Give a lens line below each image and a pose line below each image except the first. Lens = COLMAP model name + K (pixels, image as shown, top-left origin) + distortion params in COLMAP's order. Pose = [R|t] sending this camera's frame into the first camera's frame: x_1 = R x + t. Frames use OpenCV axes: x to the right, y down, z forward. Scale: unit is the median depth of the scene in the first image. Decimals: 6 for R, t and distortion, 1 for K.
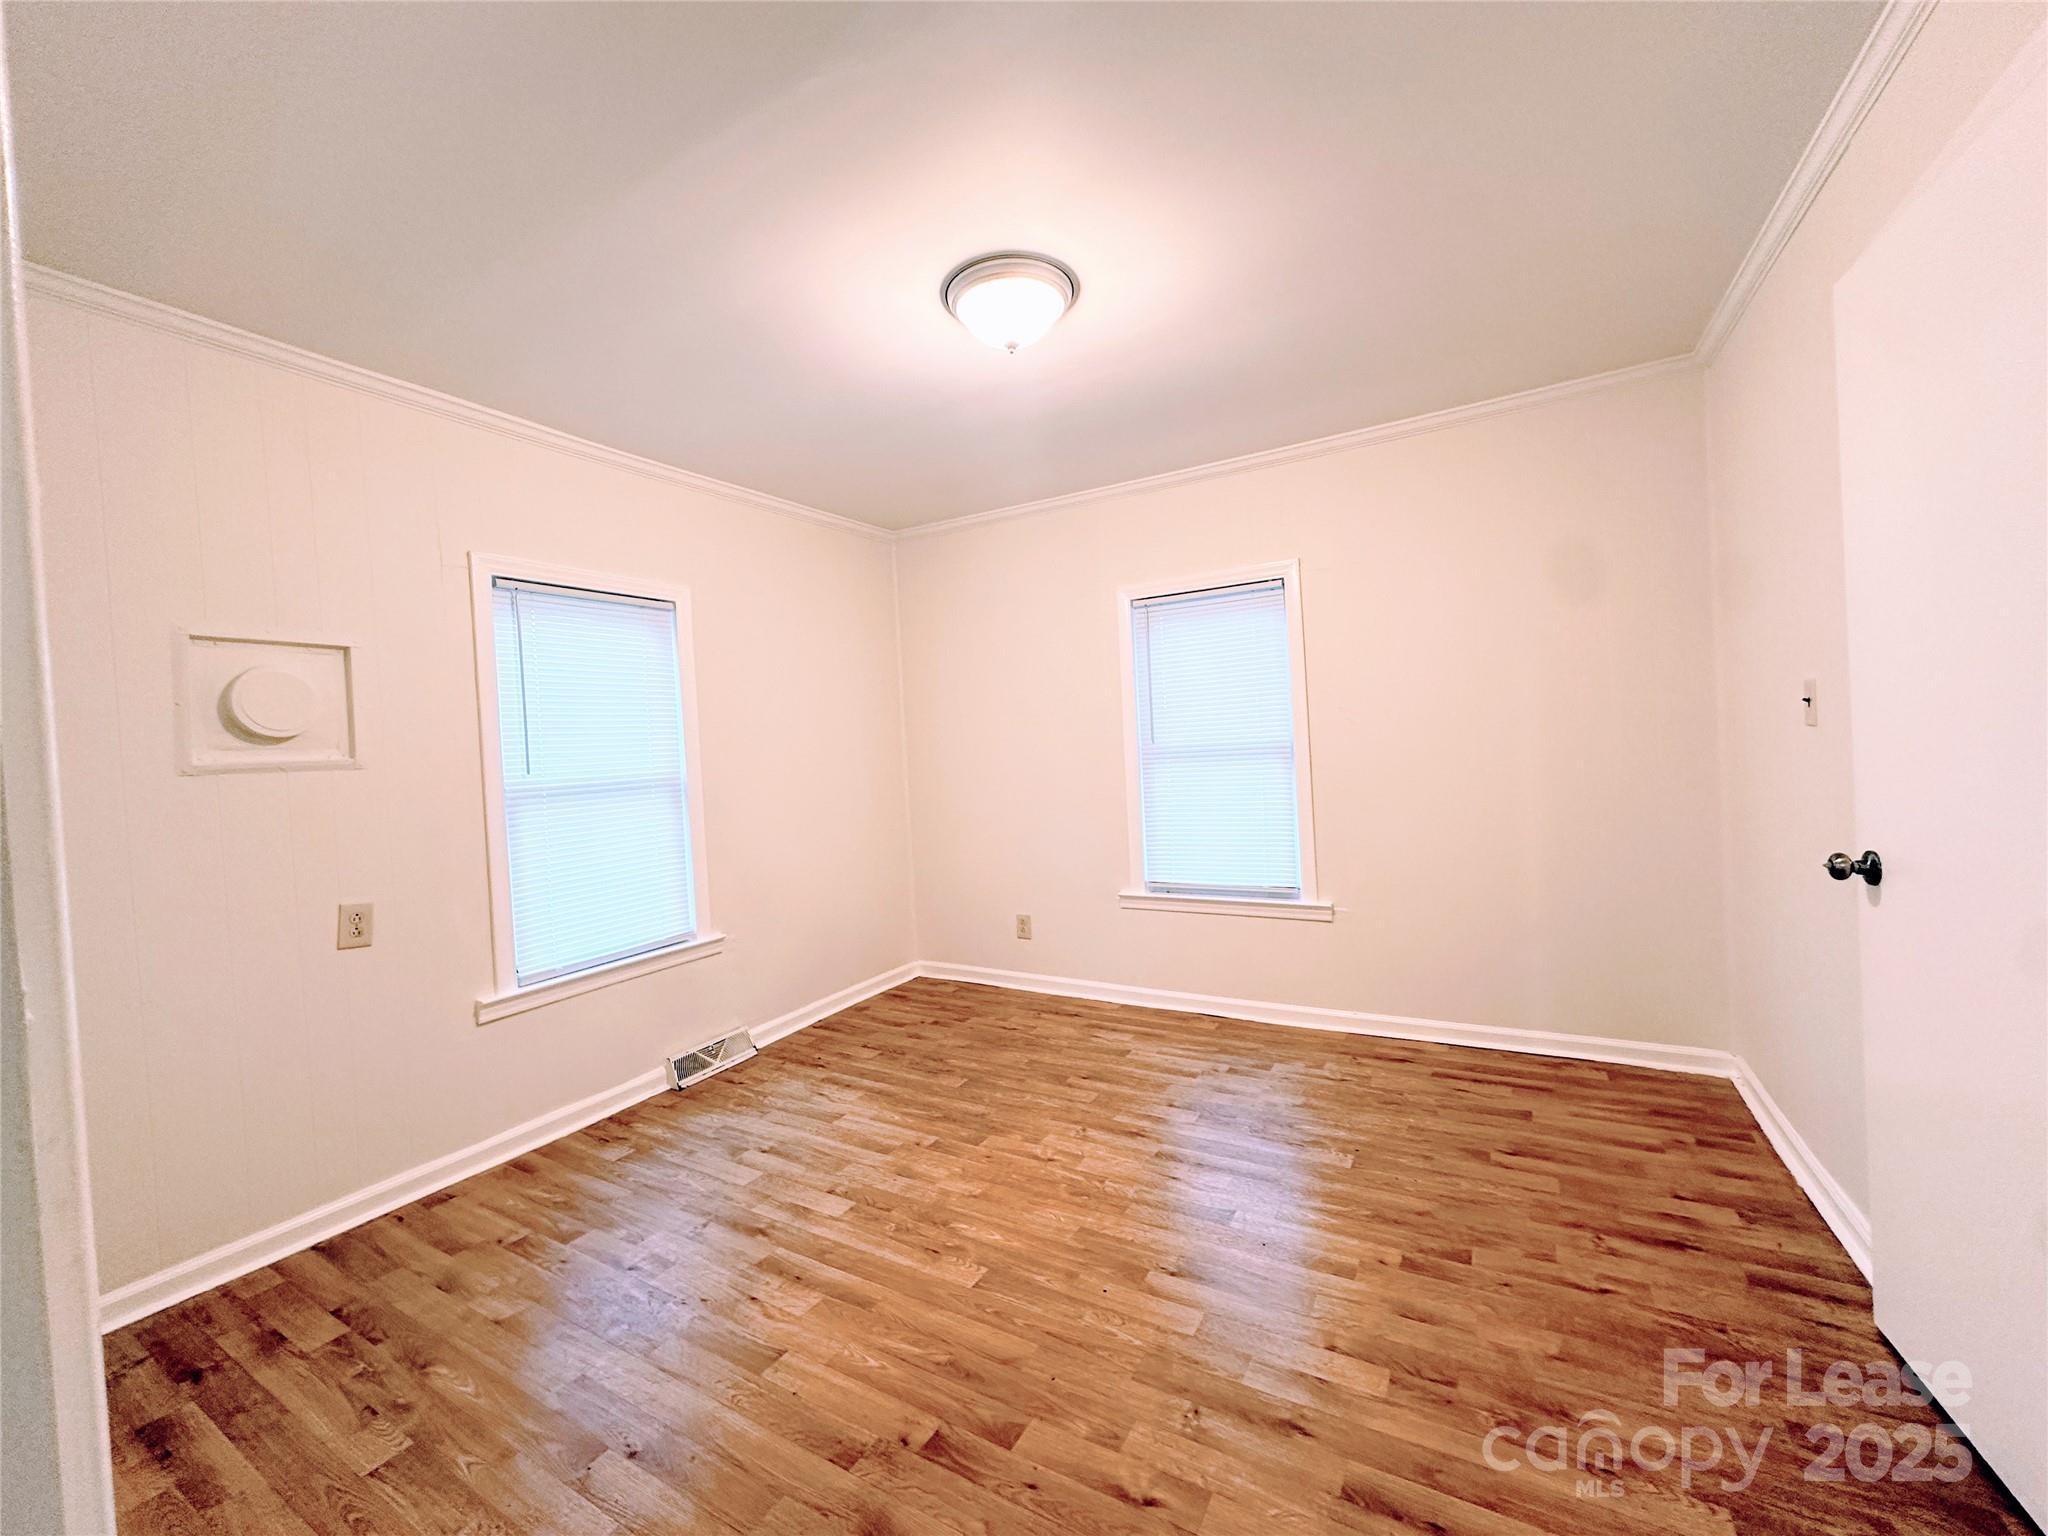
lens RADIAL K [[816.5, 0, 1026.7], [0, 816.5, 764.0], [0, 0, 1]] dist [-0.003390, -0.000319]
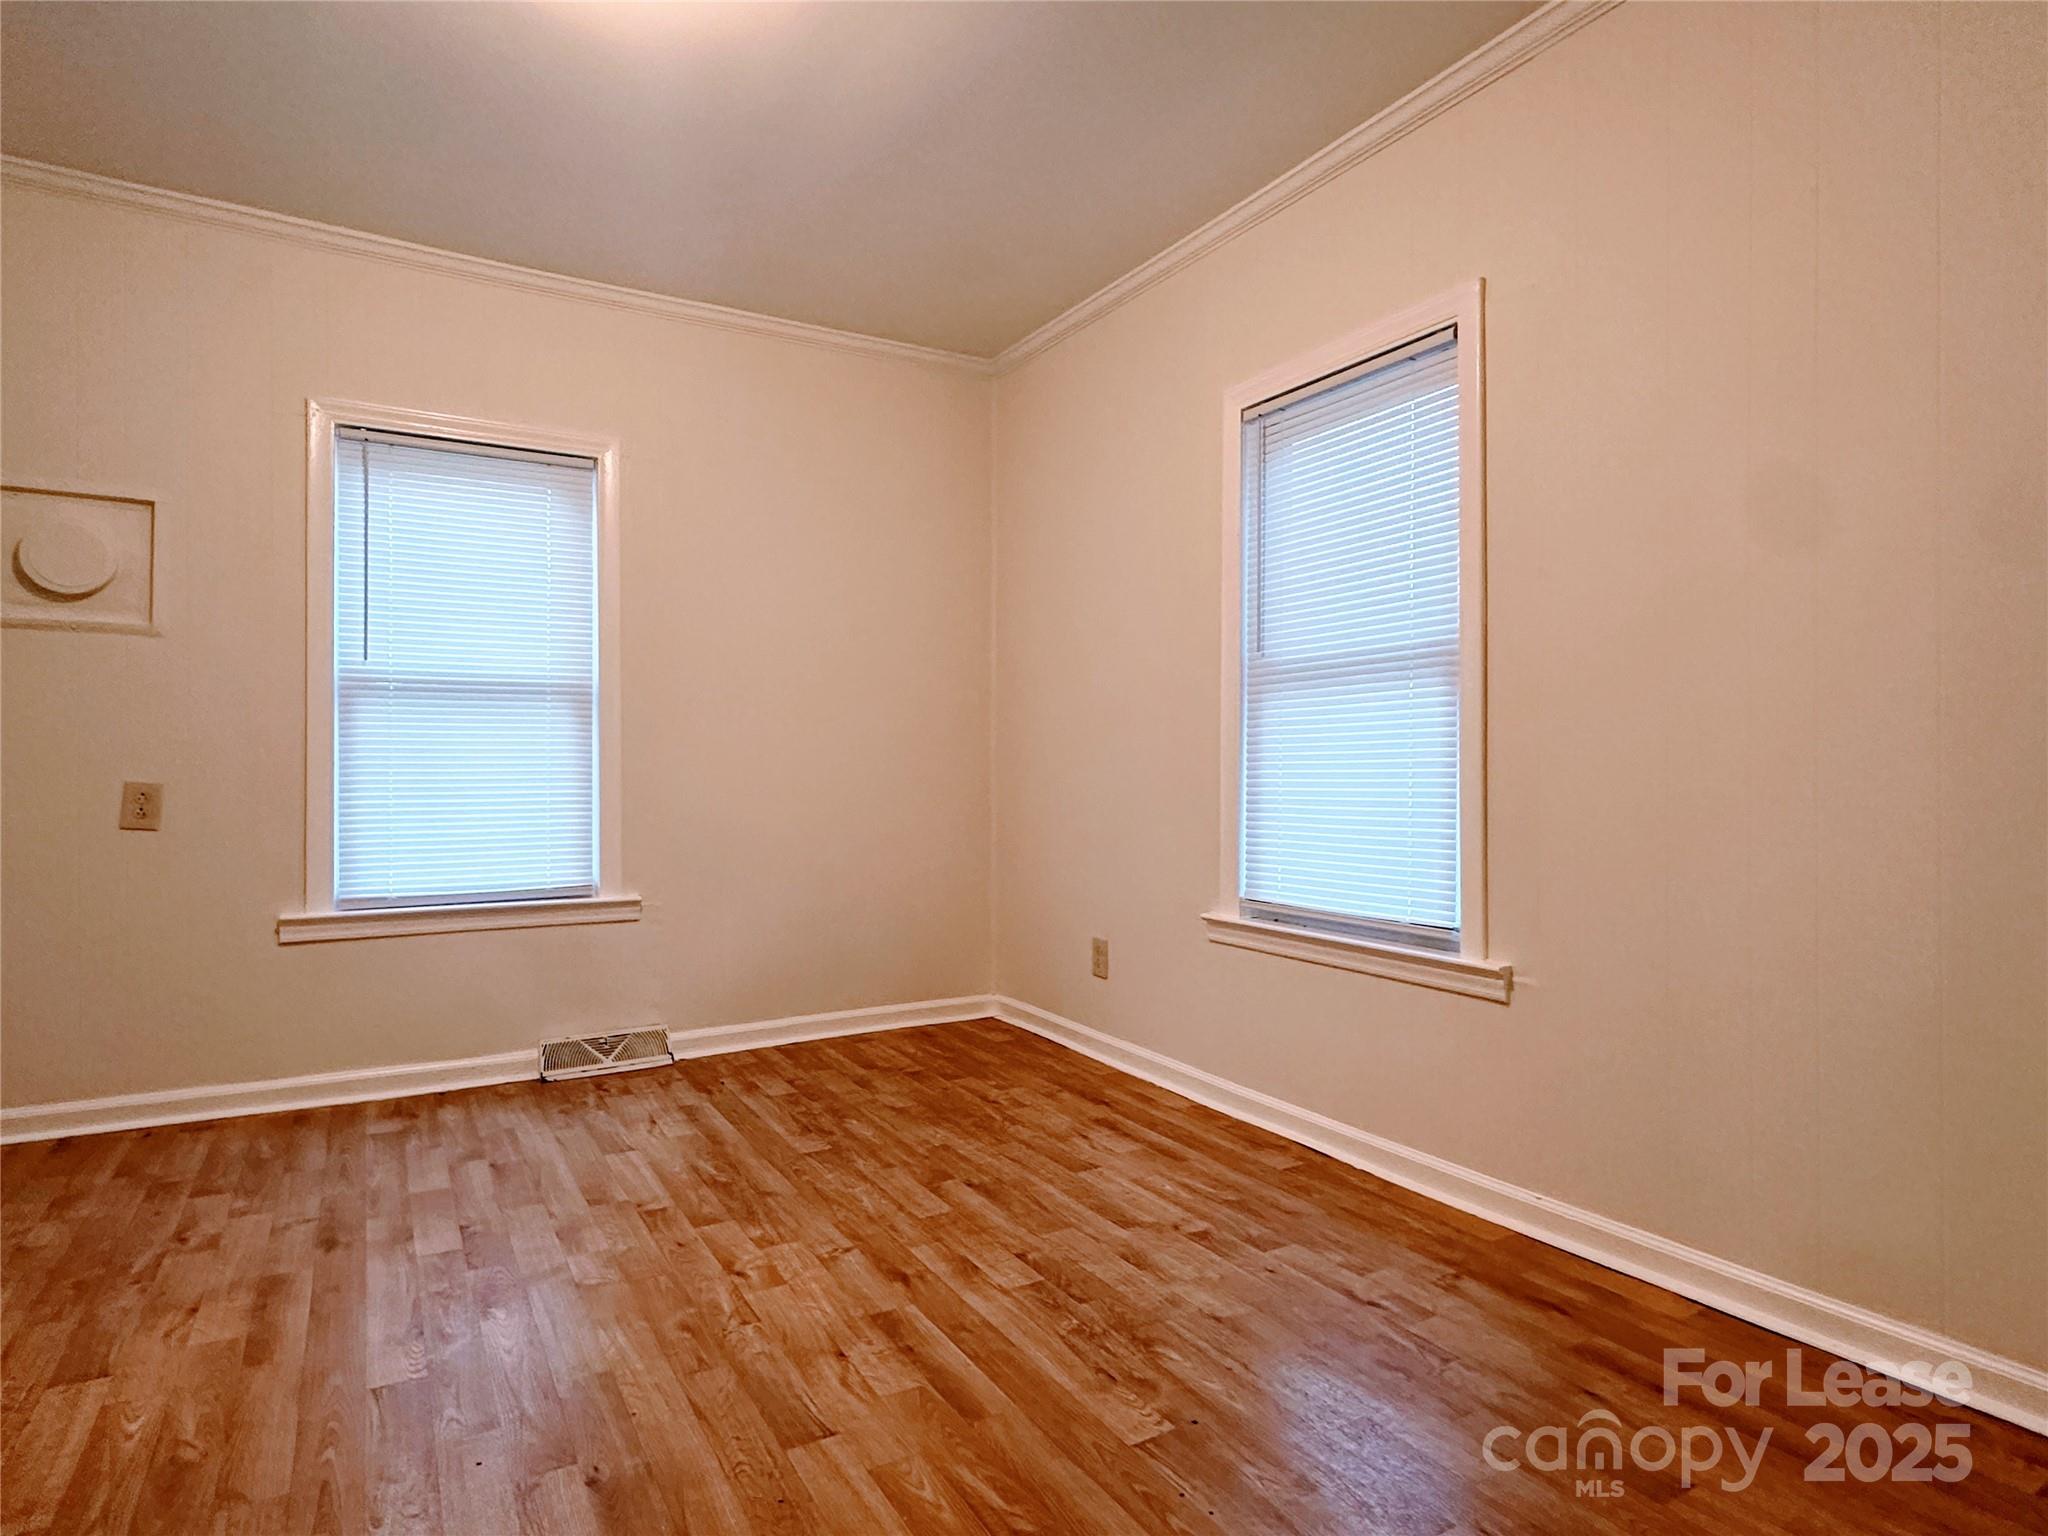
lens RADIAL K [[1134.4, 0, 1024.0], [0, 1134.4, 768.0], [0, 0, 1]] dist [0.000428, -0.001507]
pose [[0.870404, 0.051906, -0.489594, 0.477757], [-0.055619, 0.998428, 0.006971, 0.066731], [0.489186, 0.021163, 0.871923, 0.271542]]
